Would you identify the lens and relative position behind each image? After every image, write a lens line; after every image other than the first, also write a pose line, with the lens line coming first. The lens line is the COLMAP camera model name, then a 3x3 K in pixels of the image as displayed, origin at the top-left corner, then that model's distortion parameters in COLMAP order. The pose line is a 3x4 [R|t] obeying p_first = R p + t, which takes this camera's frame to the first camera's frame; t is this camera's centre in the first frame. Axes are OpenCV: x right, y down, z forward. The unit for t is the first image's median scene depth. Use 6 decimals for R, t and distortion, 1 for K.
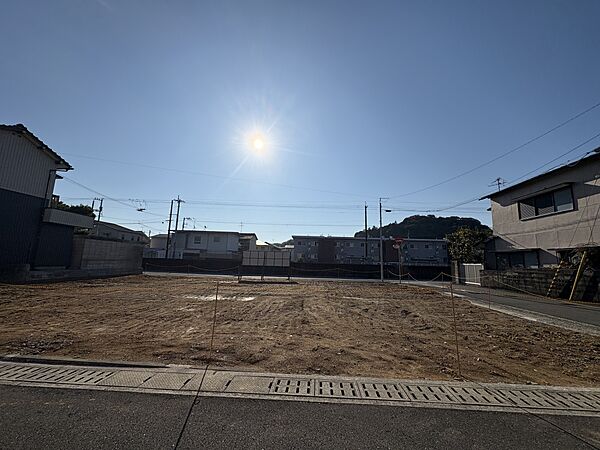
lens RADIAL K [[237.6, 0, 299.9], [0, 237.6, 225.6], [0, 0, 1]] dist [0.000601, 0.000276]
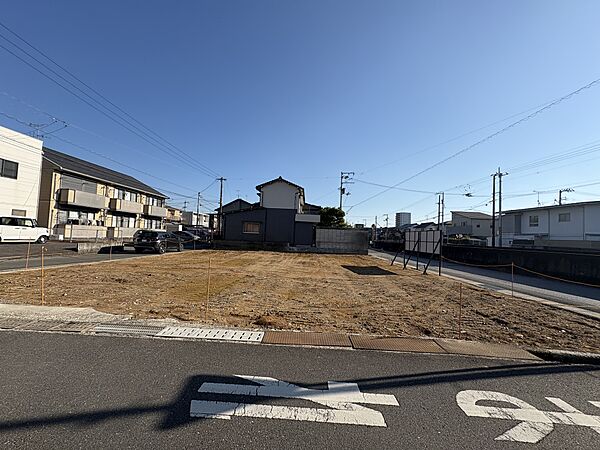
lens RADIAL K [[237.6, 0, 298.5], [0, 237.6, 225.0], [0, 0, 1]] dist [0.000601, 0.000276]
pose [[0.032784, -0.075057, -0.996640, 0.267826], [0.110654, 0.991318, -0.071017, 0.049802], [0.993318, -0.107954, 0.040804, 0.309086]]
